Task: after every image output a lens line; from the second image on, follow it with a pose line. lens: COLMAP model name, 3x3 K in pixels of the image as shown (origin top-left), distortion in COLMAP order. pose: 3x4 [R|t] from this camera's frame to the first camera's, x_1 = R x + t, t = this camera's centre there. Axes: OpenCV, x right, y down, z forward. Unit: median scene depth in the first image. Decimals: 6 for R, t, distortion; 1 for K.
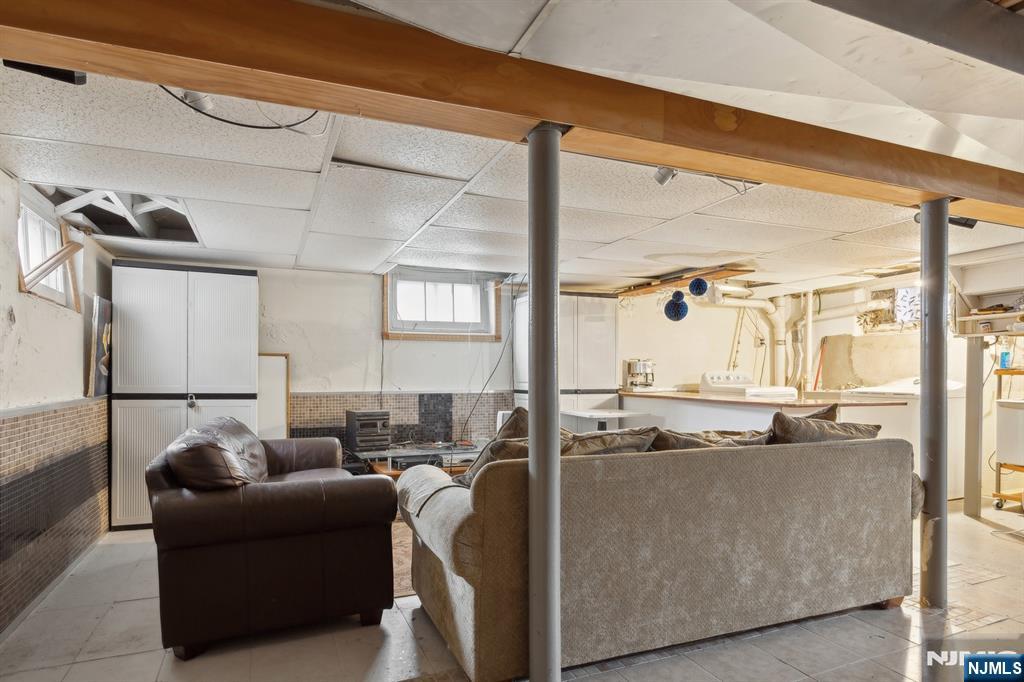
lens RADIAL K [[581.7, 0, 509.2], [0, 581.7, 378.8], [0, 0, 1]] dist [-0.000491, 0.000350]
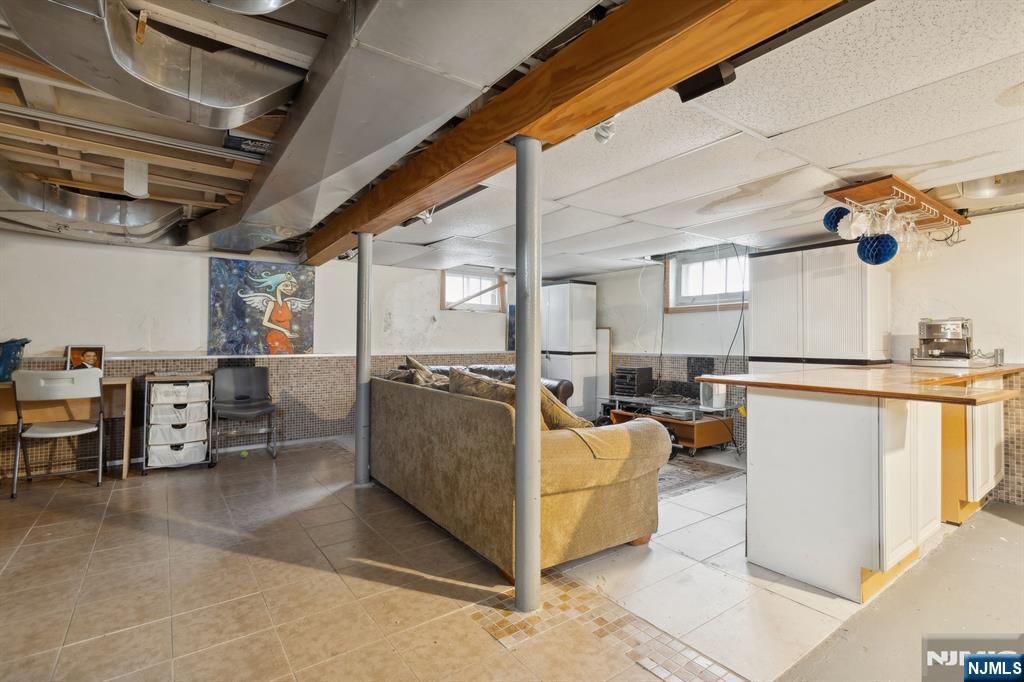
lens RADIAL K [[488.8, 0, 513.2], [0, 488.8, 336.0], [0, 0, 1]] dist [0.001775, 0.000972]
pose [[0.227796, -0.009937, -0.973658, 0.754617], [-0.010040, 0.999871, -0.012553, -0.000979], [0.973657, 0.012636, 0.227667, 0.425332]]
